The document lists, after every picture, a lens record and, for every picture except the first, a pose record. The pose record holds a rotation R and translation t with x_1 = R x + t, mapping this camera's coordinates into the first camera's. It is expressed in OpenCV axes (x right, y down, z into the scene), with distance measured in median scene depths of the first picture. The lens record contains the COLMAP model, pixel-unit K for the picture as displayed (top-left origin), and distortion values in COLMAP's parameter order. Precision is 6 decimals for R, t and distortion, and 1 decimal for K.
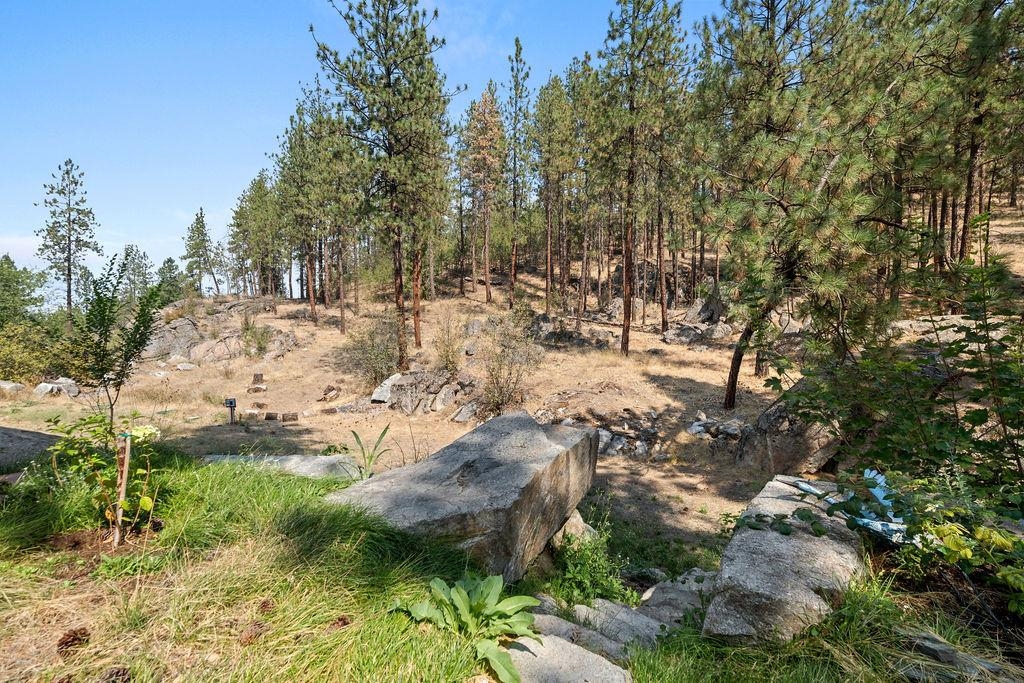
lens RADIAL K [[458.9, 0, 512.0], [0, 458.9, 341.5], [0, 0, 1]] dist [0.000109, 0.000025]
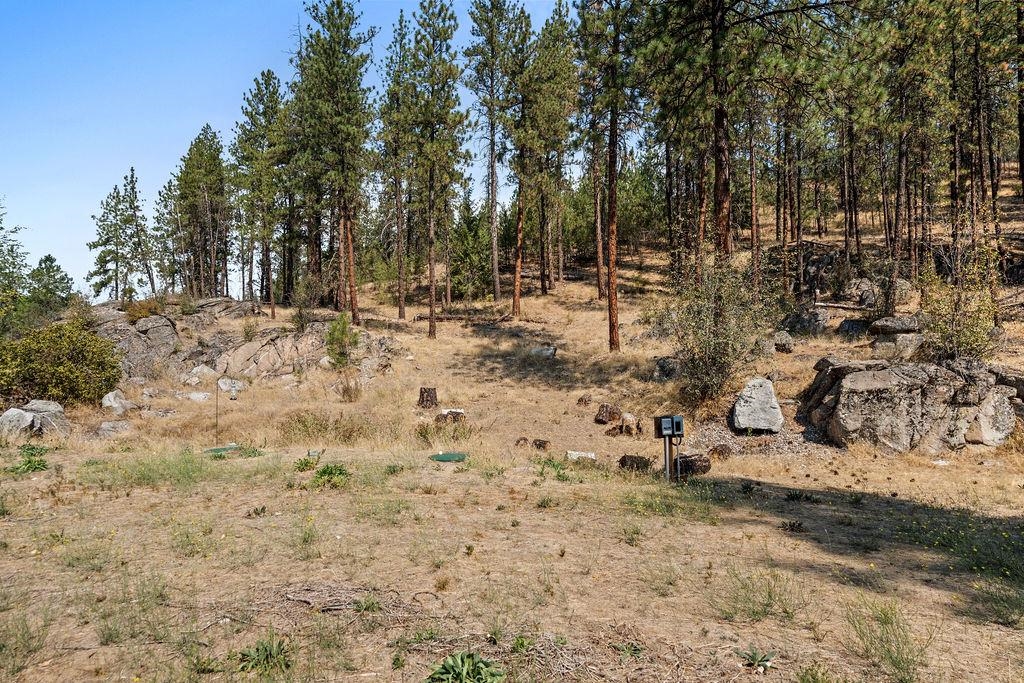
lens RADIAL K [[577.1, 0, 512.0], [0, 577.1, 341.5], [0, 0, 1]] dist [0.001601, 0.000576]
pose [[0.996863, -0.009846, 0.078535, -0.218635], [0.014614, 0.998069, -0.060370, 0.025159], [-0.077789, 0.061328, 0.995082, 0.147430]]
